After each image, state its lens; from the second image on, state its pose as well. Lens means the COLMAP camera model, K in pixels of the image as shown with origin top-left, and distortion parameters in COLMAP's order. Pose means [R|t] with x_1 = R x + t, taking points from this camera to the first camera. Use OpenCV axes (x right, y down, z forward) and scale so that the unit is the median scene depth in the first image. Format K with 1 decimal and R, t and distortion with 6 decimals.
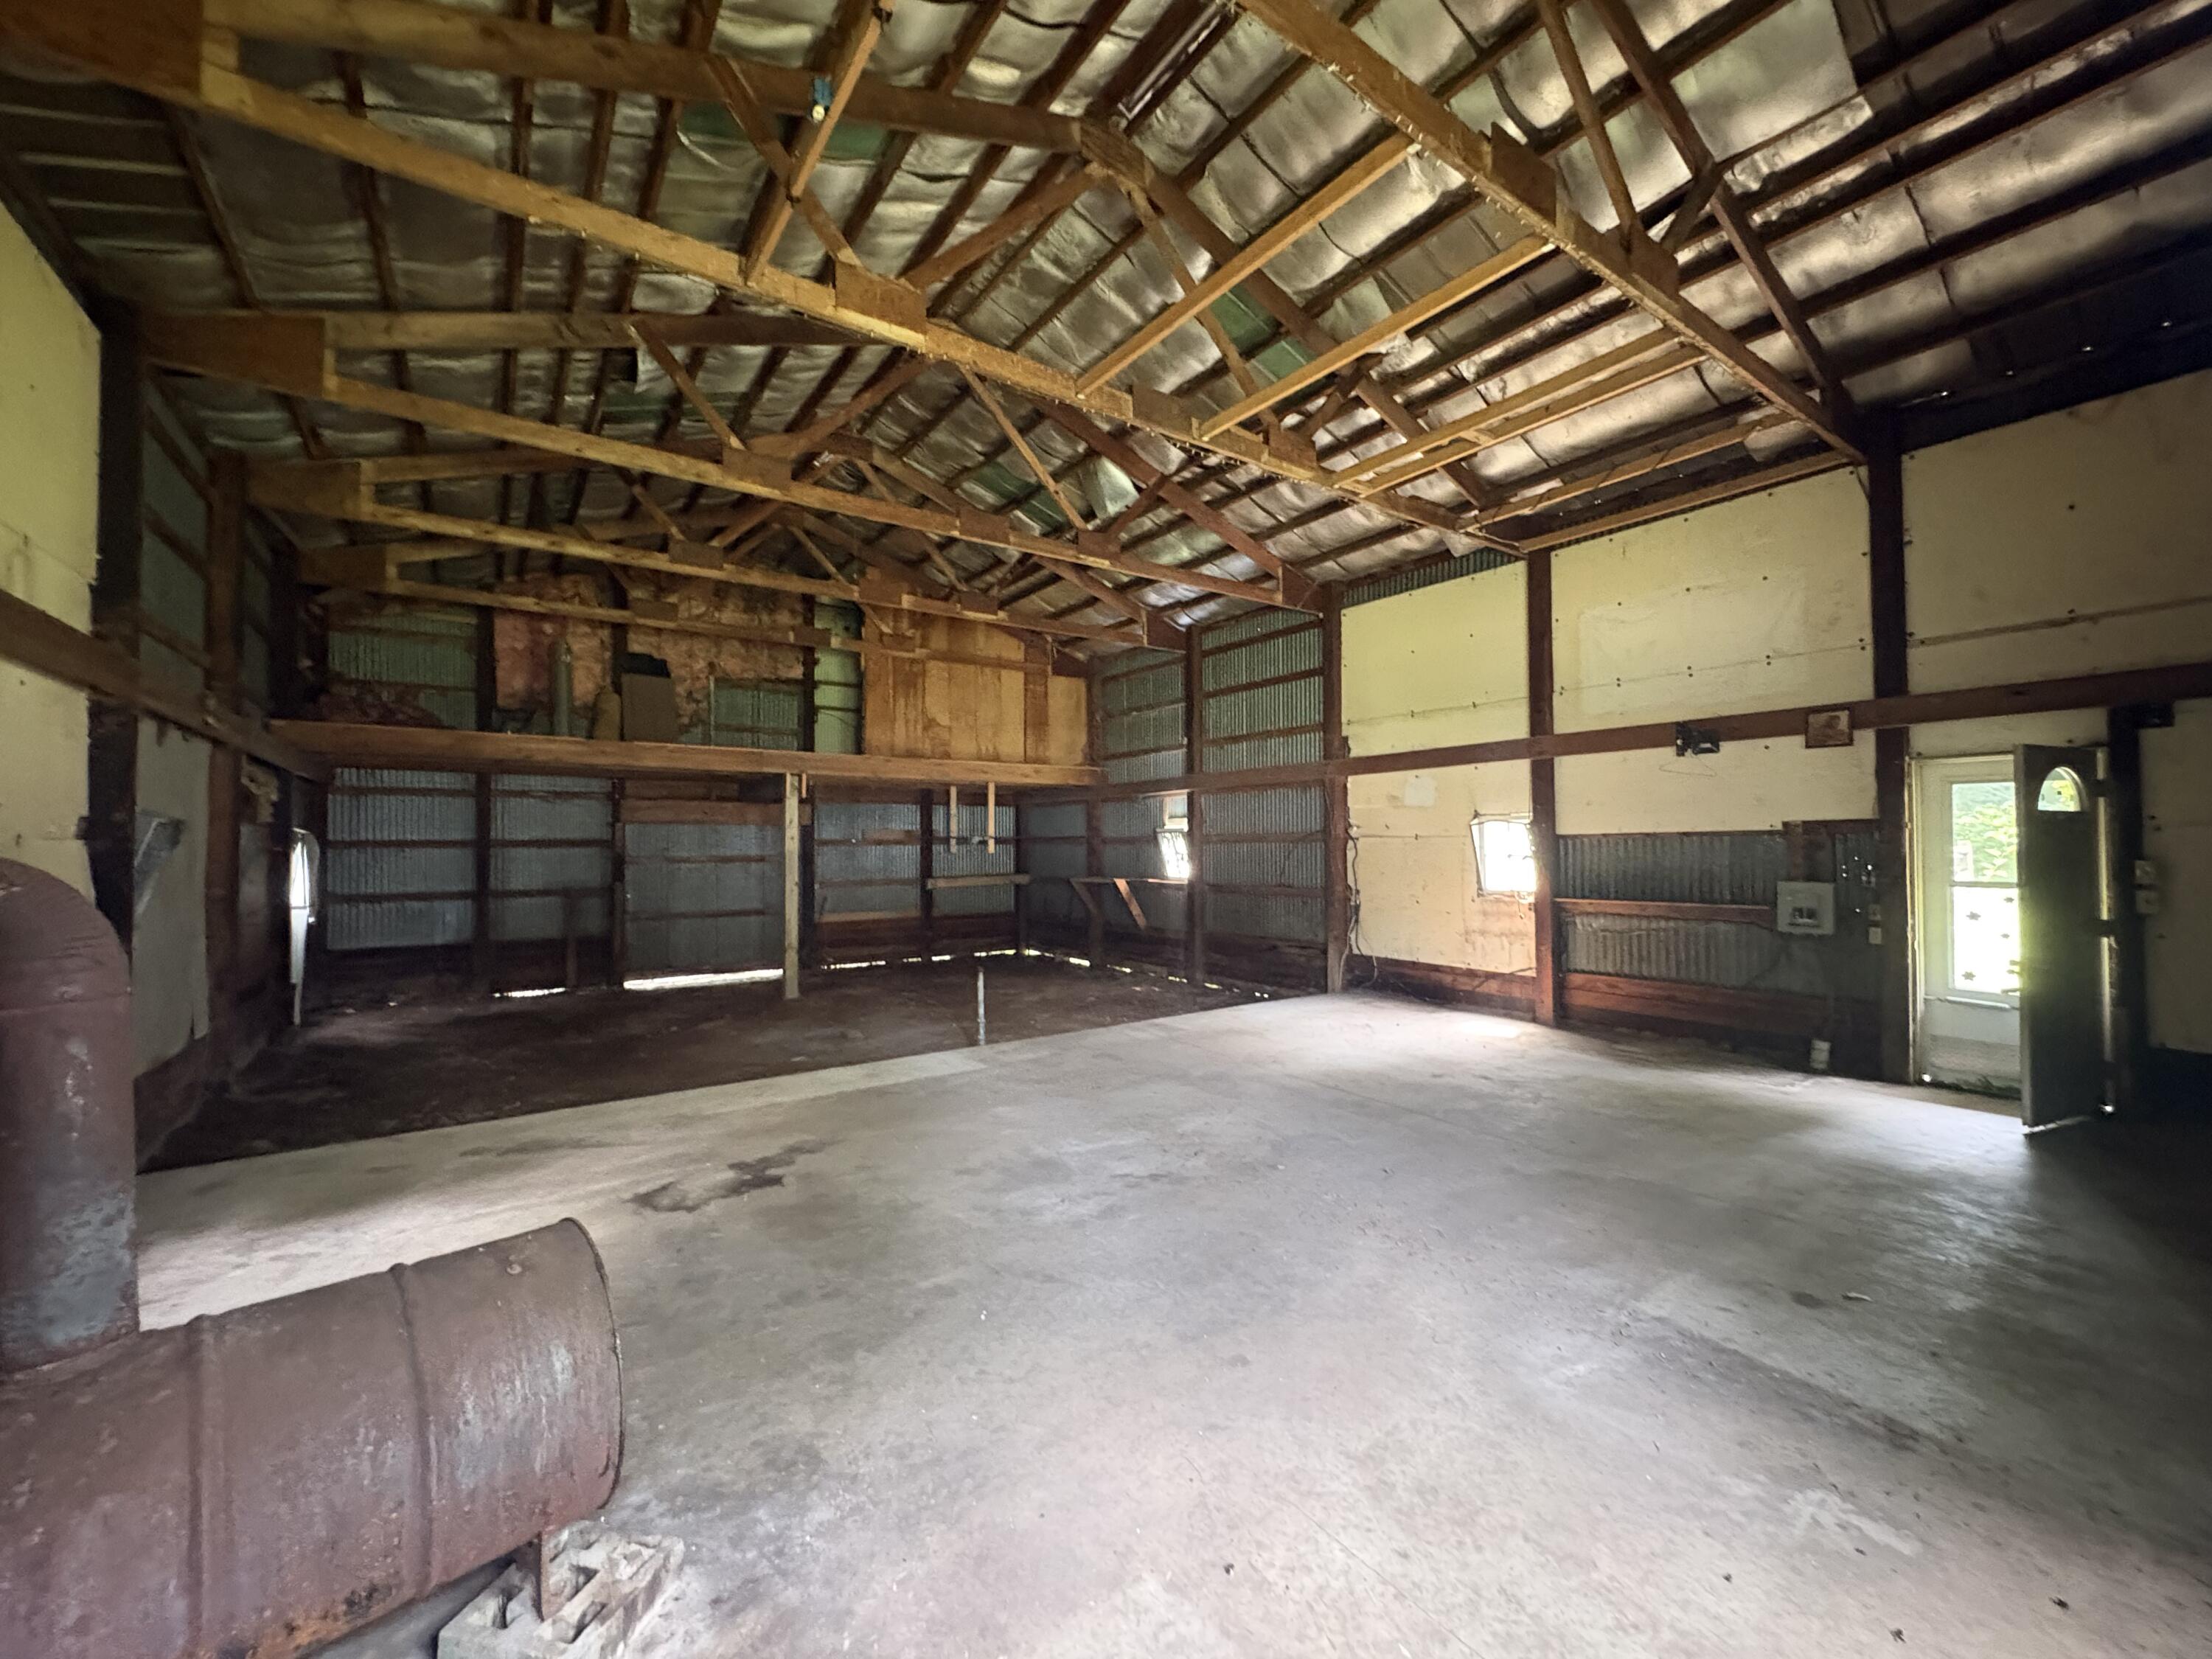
lens RADIAL K [[878.1, 0, 1106.0], [0, 878.1, 829.5], [0, 0, 1]] dist [-0.000304, -0.000105]
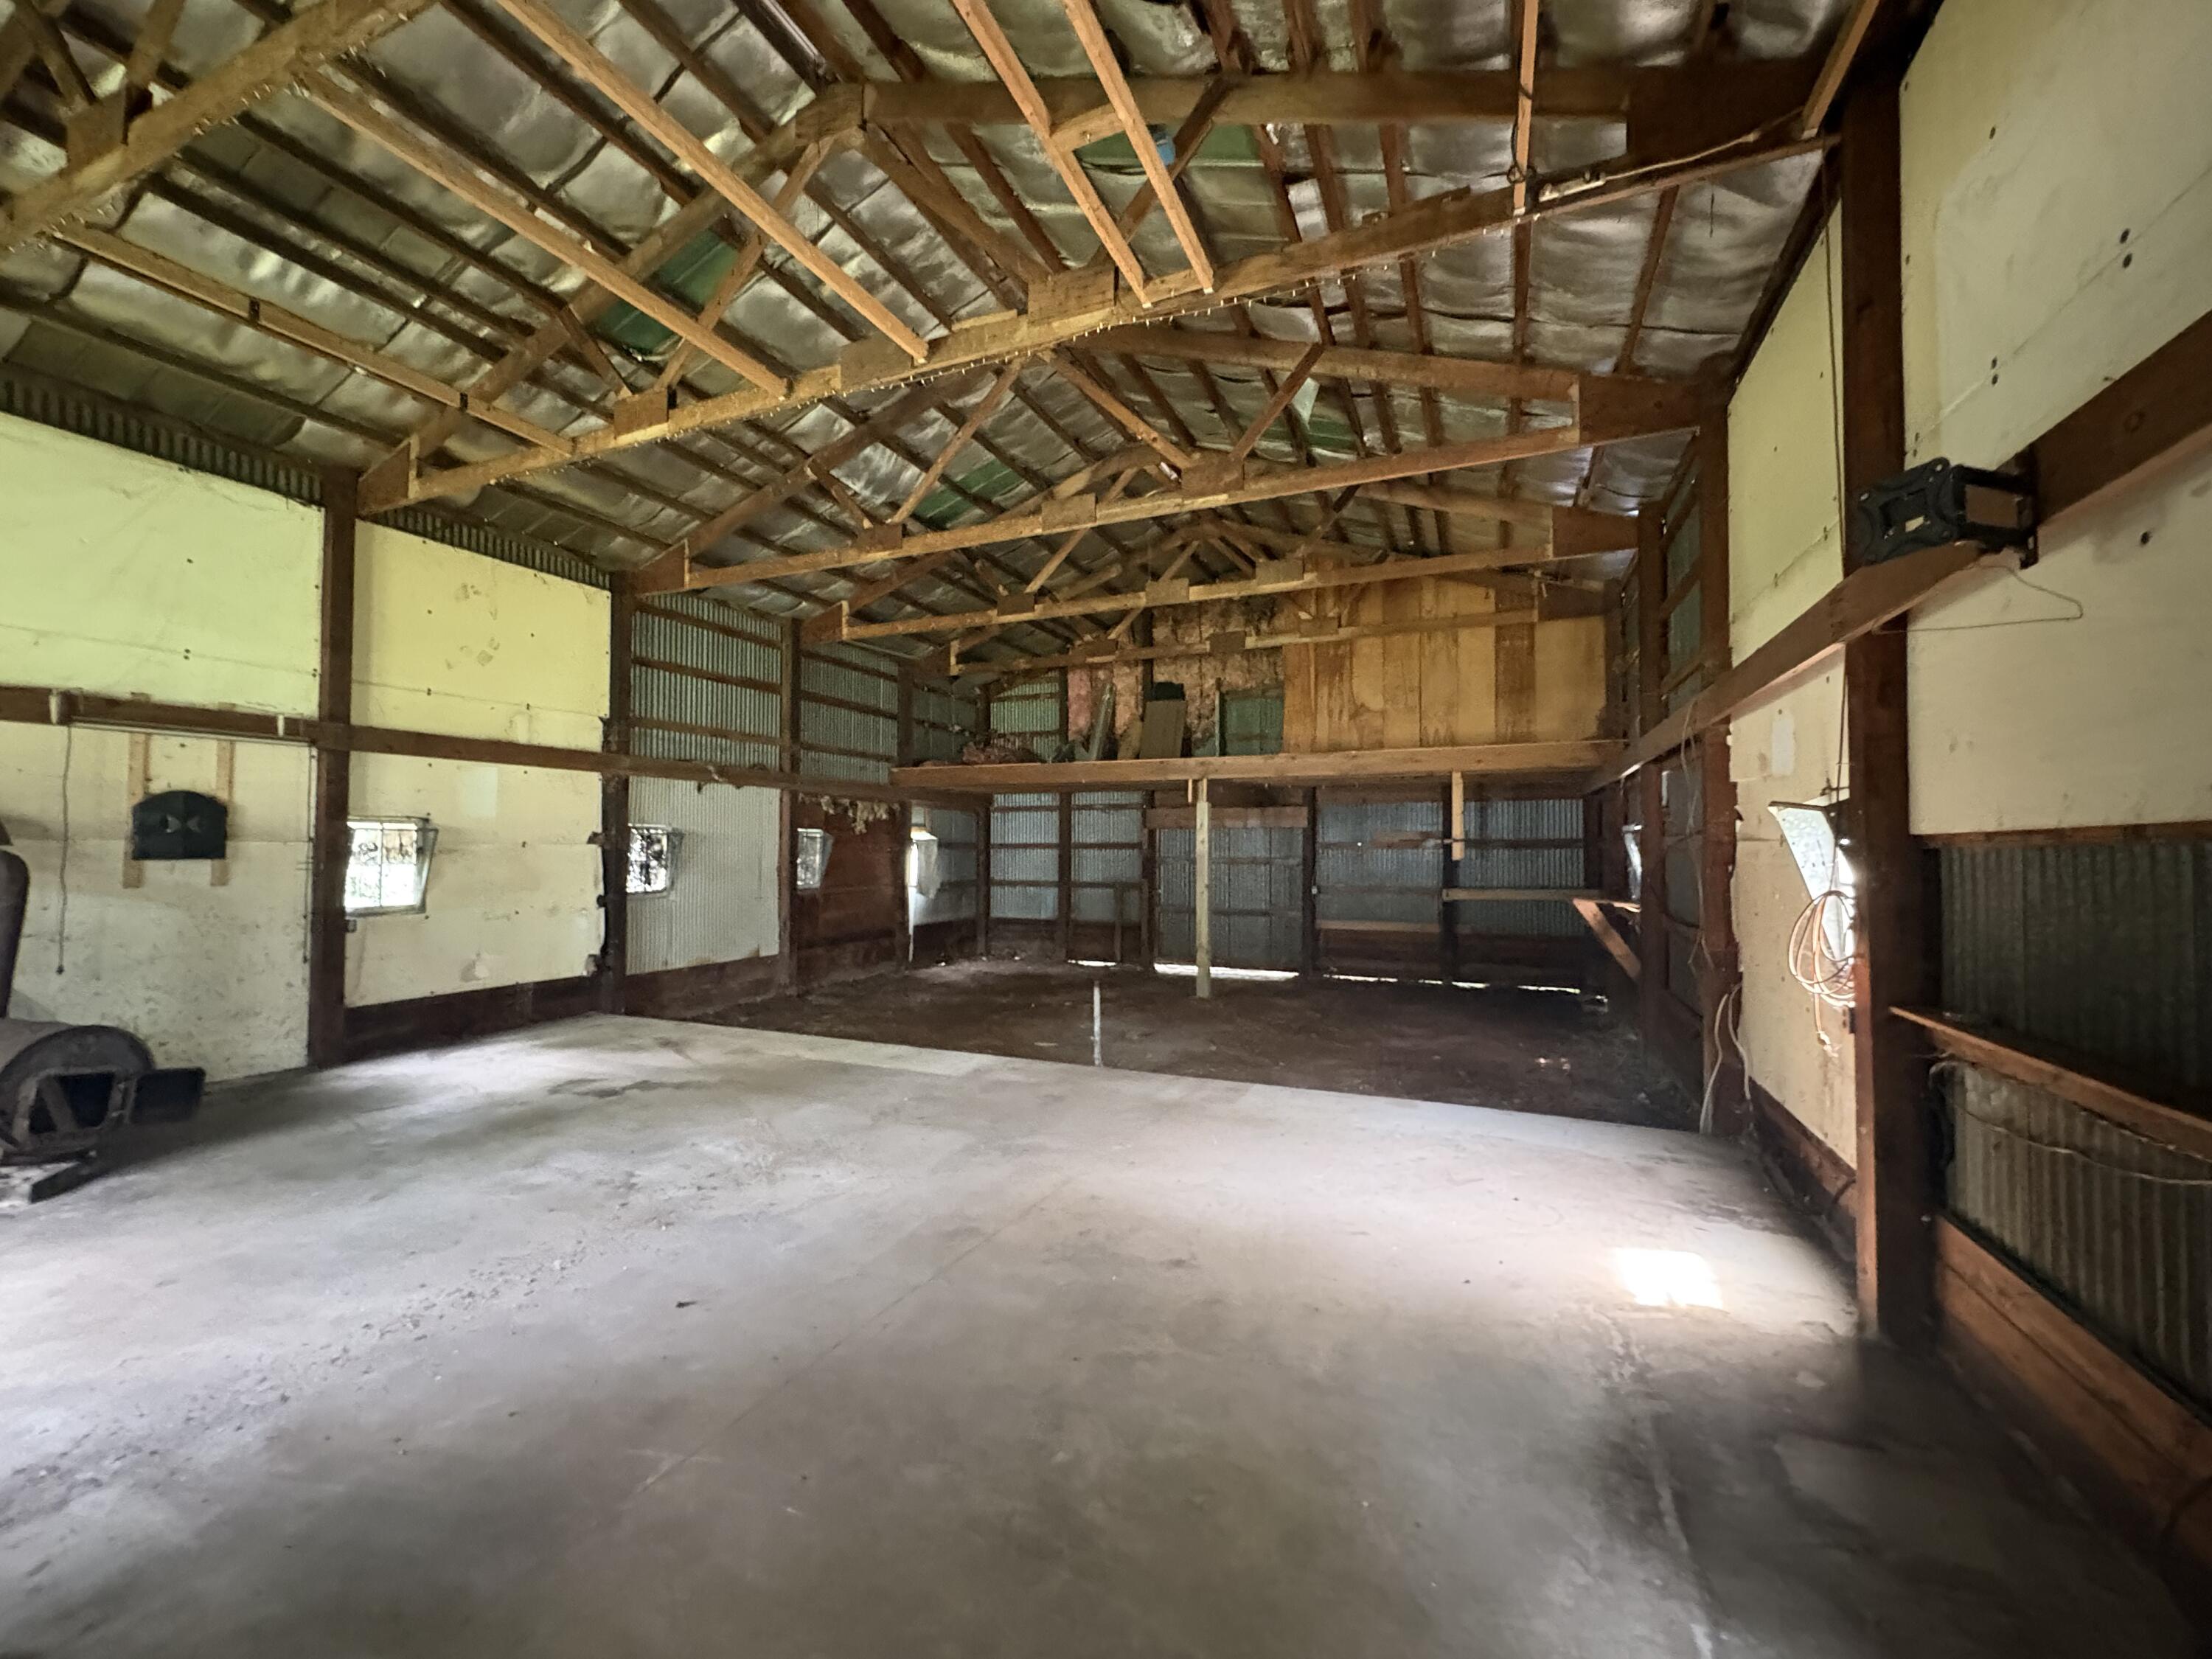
lens RADIAL K [[878.1, 0, 1106.0], [0, 878.1, 829.5], [0, 0, 1]] dist [-0.000304, -0.000105]
pose [[0.523977, -0.012267, -0.851644, 0.481128], [0.010998, 0.999910, -0.007636, 0.002346], [0.851661, -0.005365, 0.524065, 0.380832]]
